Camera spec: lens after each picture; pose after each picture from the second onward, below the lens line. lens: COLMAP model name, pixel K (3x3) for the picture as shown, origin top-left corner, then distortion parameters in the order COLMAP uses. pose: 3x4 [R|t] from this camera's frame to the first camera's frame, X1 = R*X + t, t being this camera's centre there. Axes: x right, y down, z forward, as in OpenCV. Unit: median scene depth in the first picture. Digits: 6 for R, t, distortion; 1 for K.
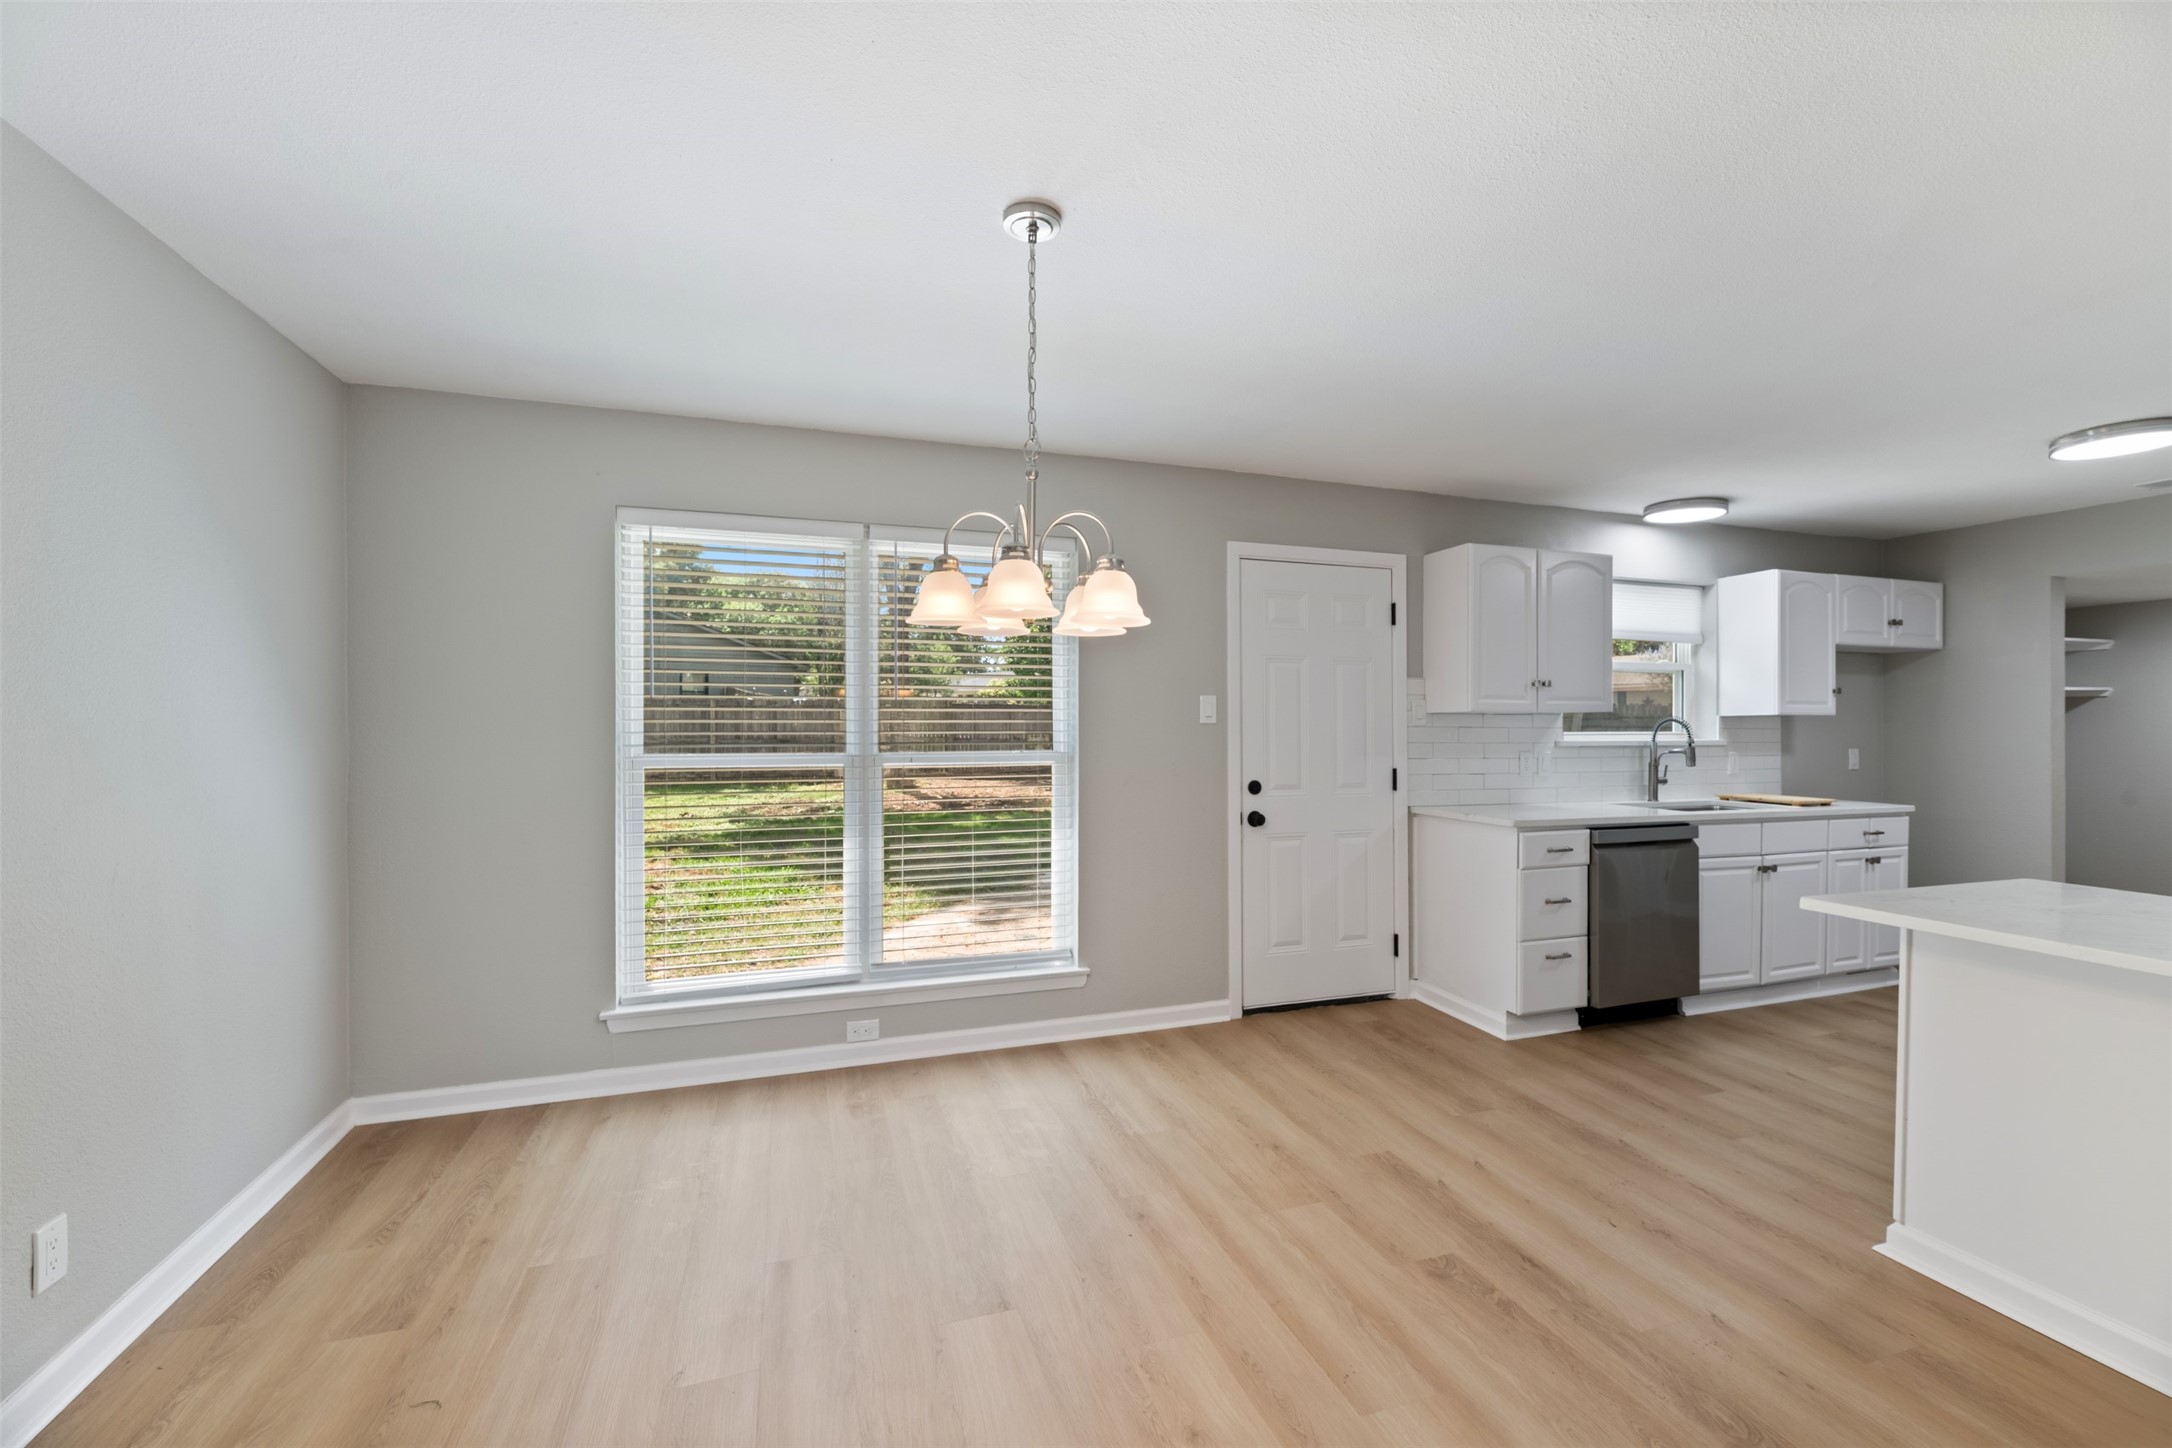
lens RADIAL K [[896.0, 0, 1093.4], [0, 896.0, 734.8], [0, 0, 1]] dist [0.002051, 0.000077]
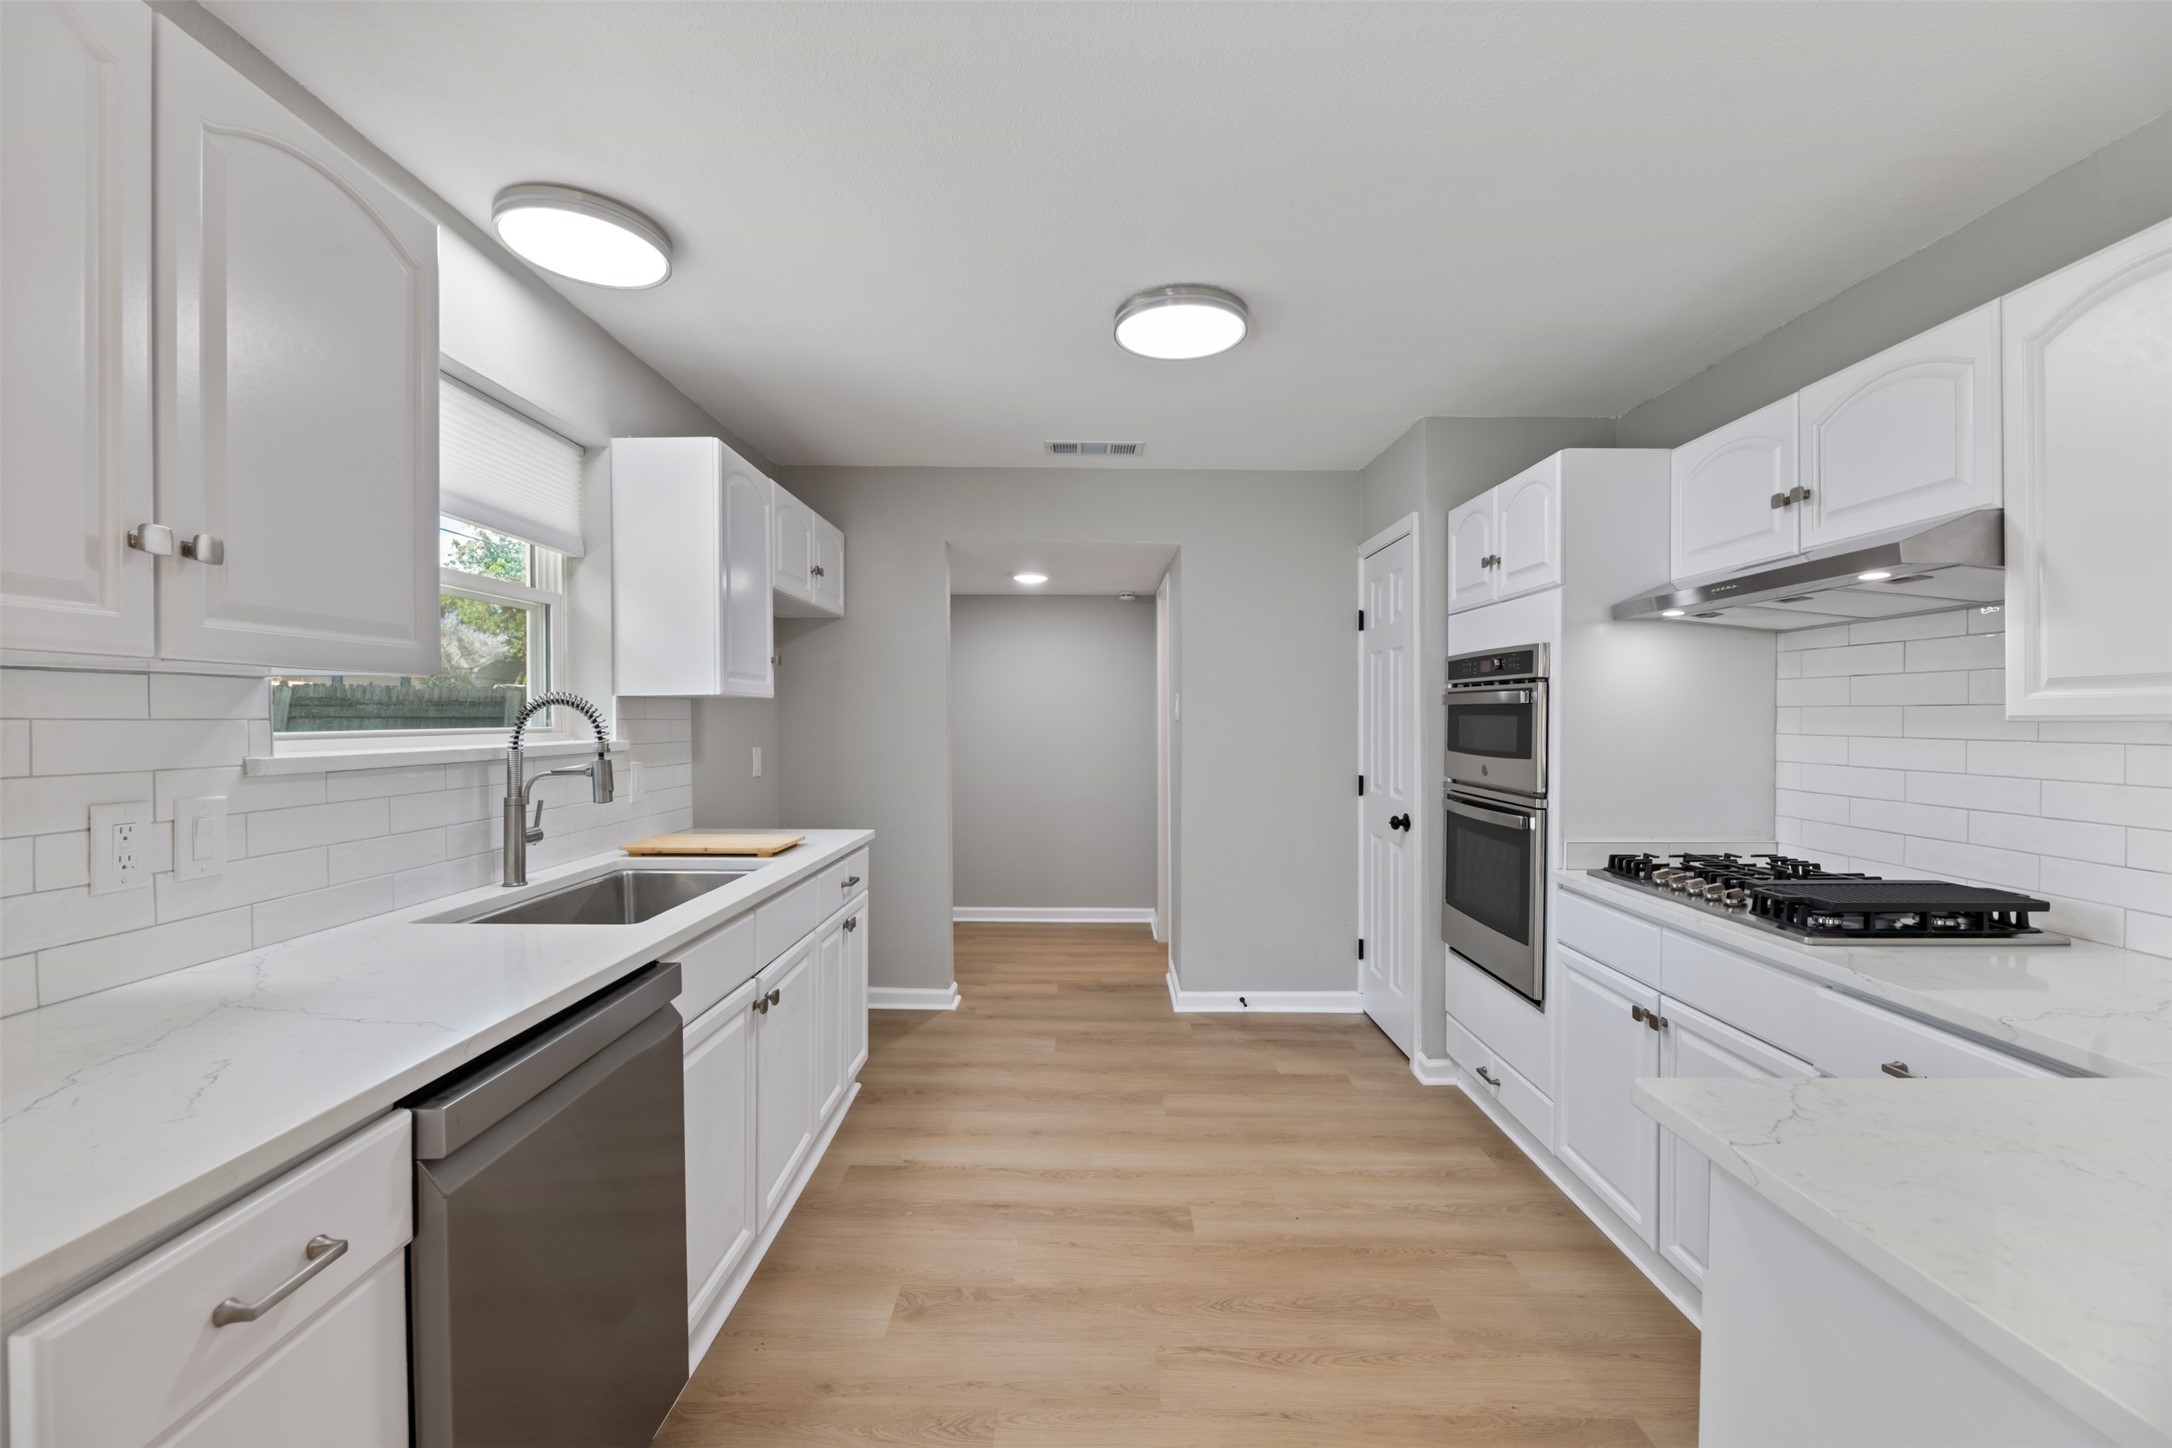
lens RADIAL K [[885.9, 0, 1086.0], [0, 885.9, 724.0], [0, 0, 1]] dist [-0.000063, -0.000300]
pose [[0.324876, -0.008802, 0.945716, 0.320360], [0.008911, 0.999941, 0.006246, -0.005712], [-0.945715, 0.006398, 0.324935, 0.624139]]
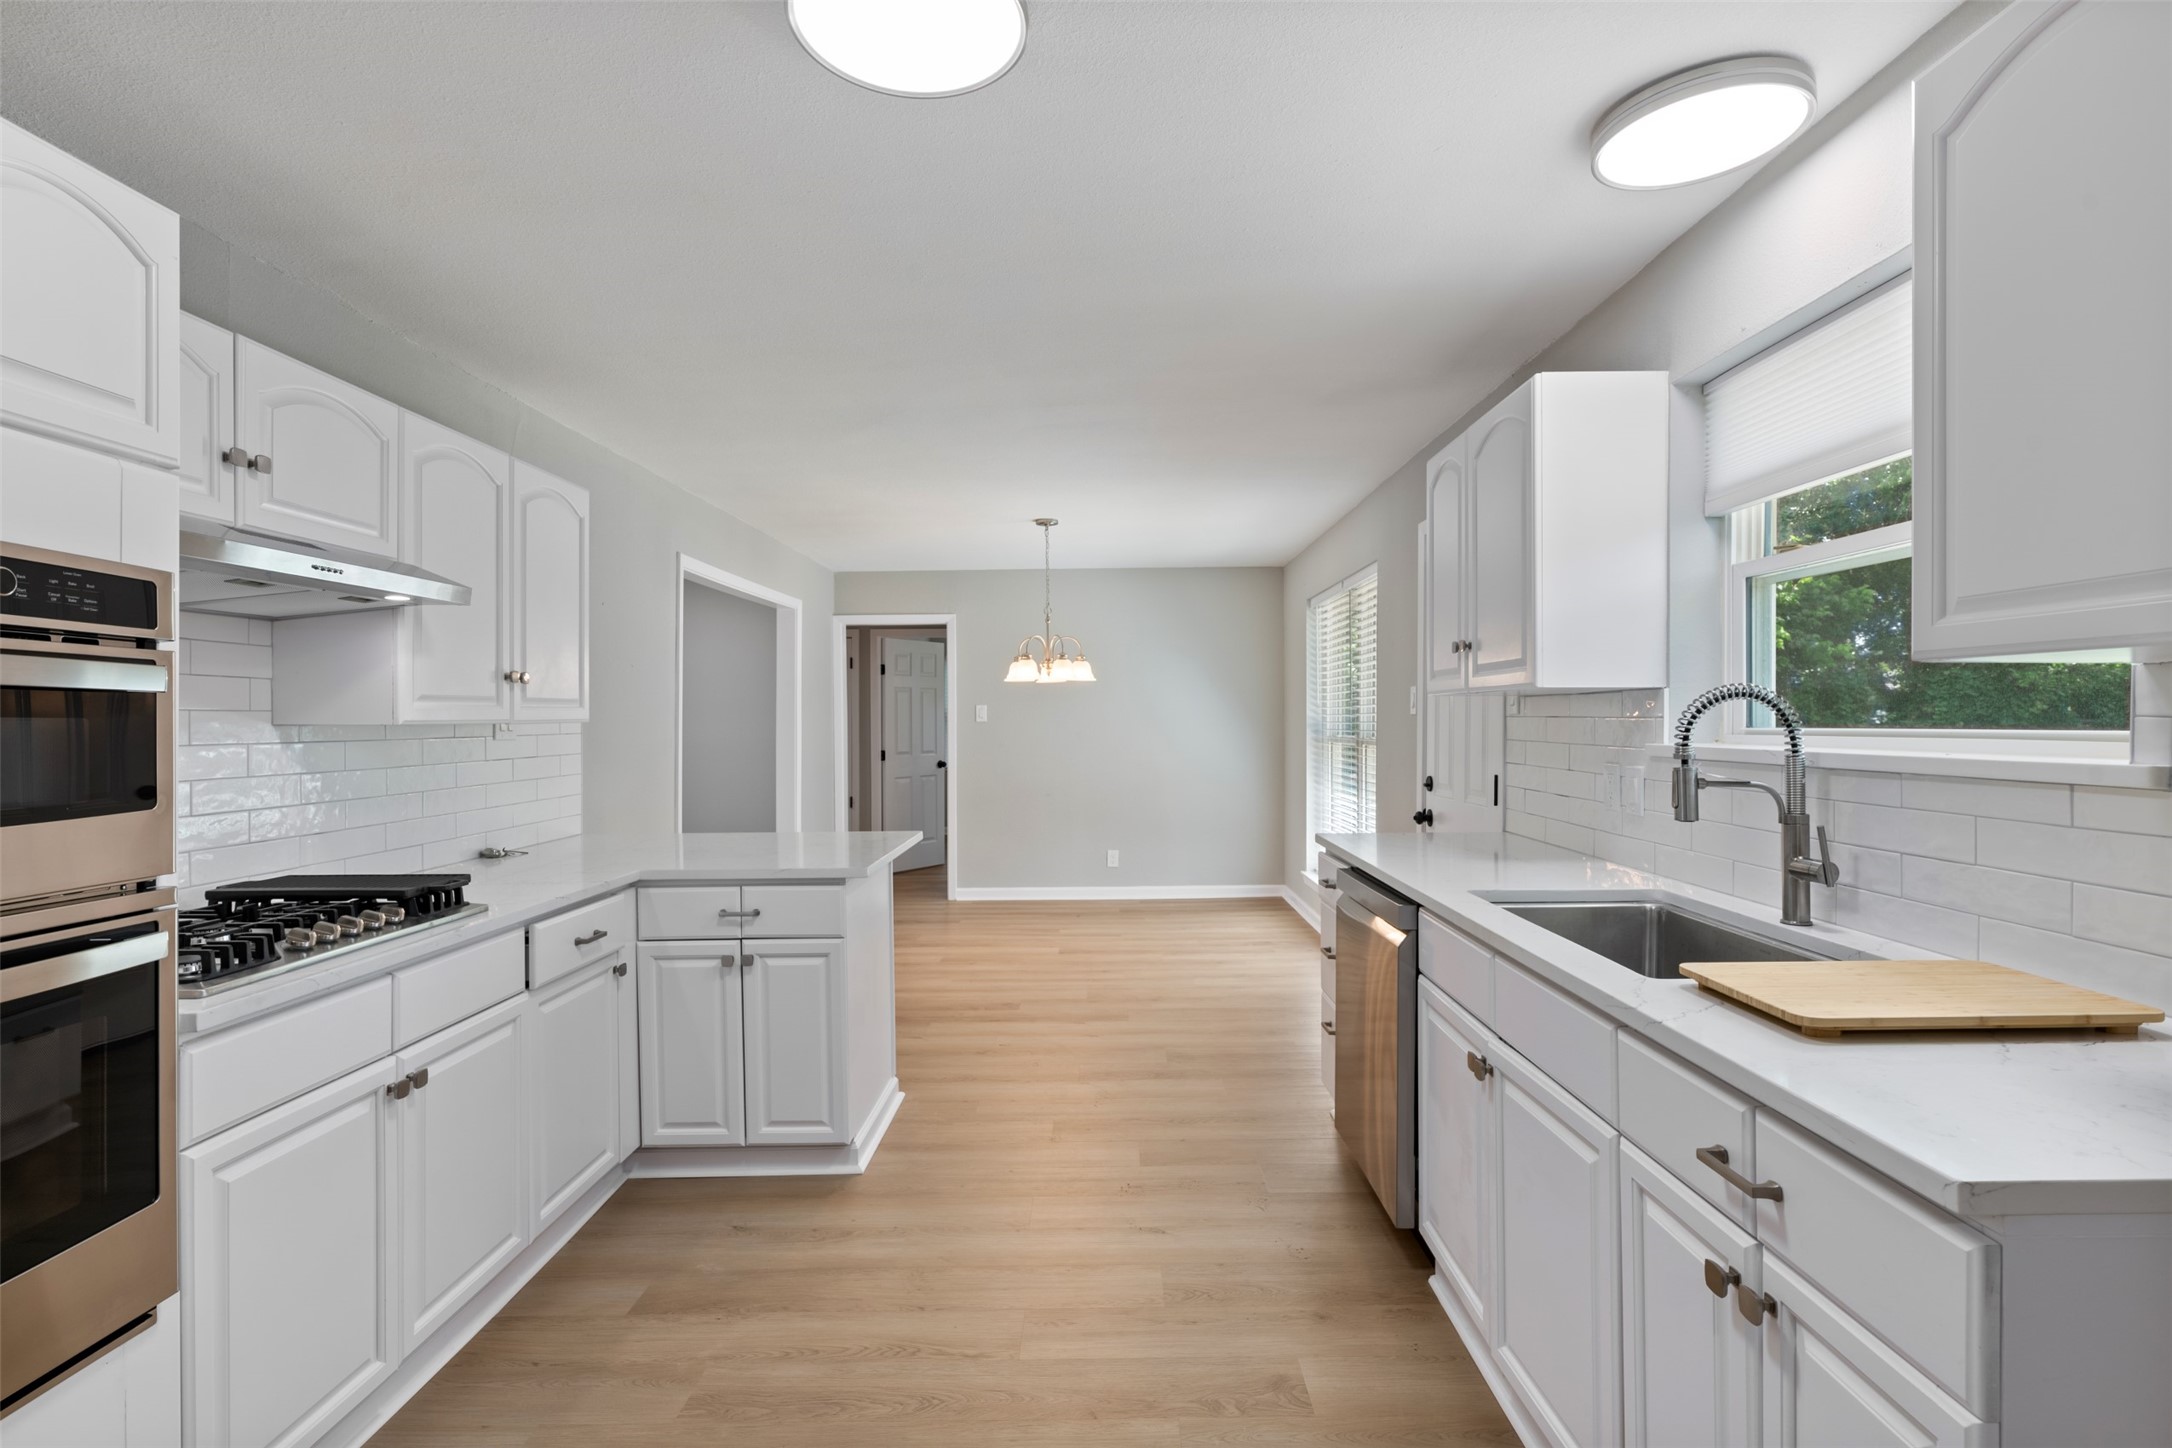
lens RADIAL K [[1034.3, 0, 1088.9], [0, 1034.3, 687.1], [0, 0, 1]] dist [-0.000816, -0.001915]
pose [[-0.333710, -0.029895, -0.942202, 1.177303], [-0.003965, 0.999533, -0.030309, -0.006138], [0.942667, -0.006379, -0.333673, 0.924832]]
